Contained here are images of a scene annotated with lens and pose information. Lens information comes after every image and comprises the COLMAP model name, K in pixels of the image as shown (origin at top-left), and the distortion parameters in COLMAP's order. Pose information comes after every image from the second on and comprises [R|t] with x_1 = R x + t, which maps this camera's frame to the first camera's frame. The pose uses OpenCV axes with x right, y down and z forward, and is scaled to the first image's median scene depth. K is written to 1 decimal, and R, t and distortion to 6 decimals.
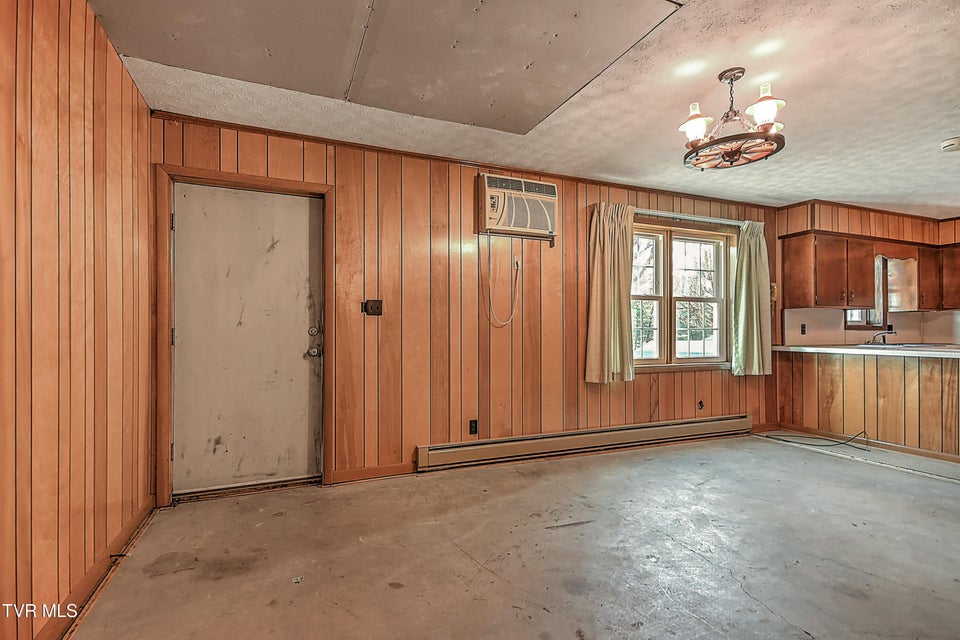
lens RADIAL K [[482.2, 0, 477.1], [0, 482.2, 322.8], [0, 0, 1]] dist [0.026534, -0.005831]
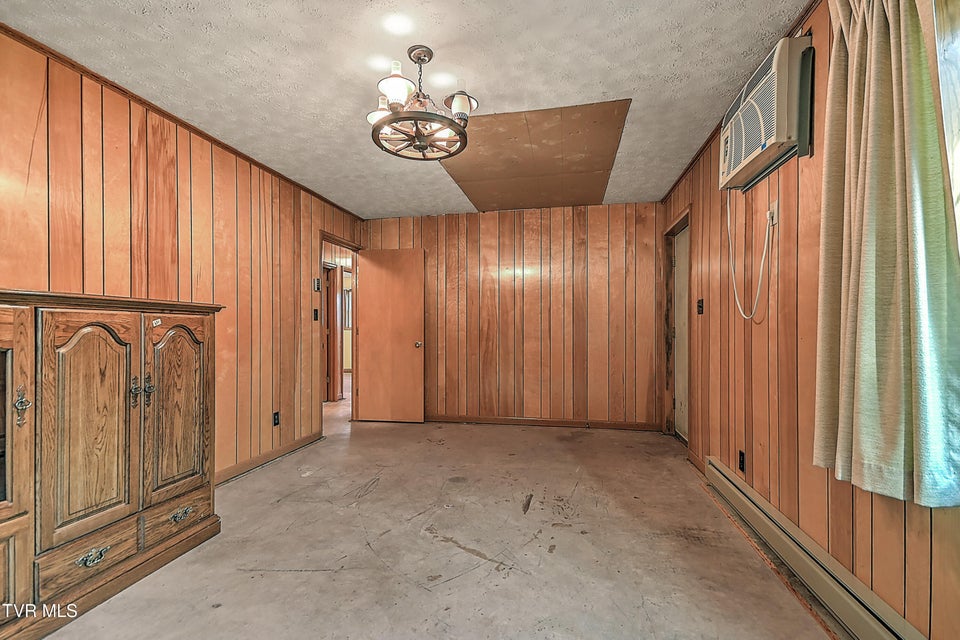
lens RADIAL K [[422.3, 0, 476.9], [0, 422.3, 327.7], [0, 0, 1]] dist [-0.006535, -0.007298]
pose [[-0.569677, -0.005759, -0.821848, 0.910663], [0.005360, 0.999928, -0.010722, 0.020295], [0.821851, -0.010513, -0.569606, 1.261257]]
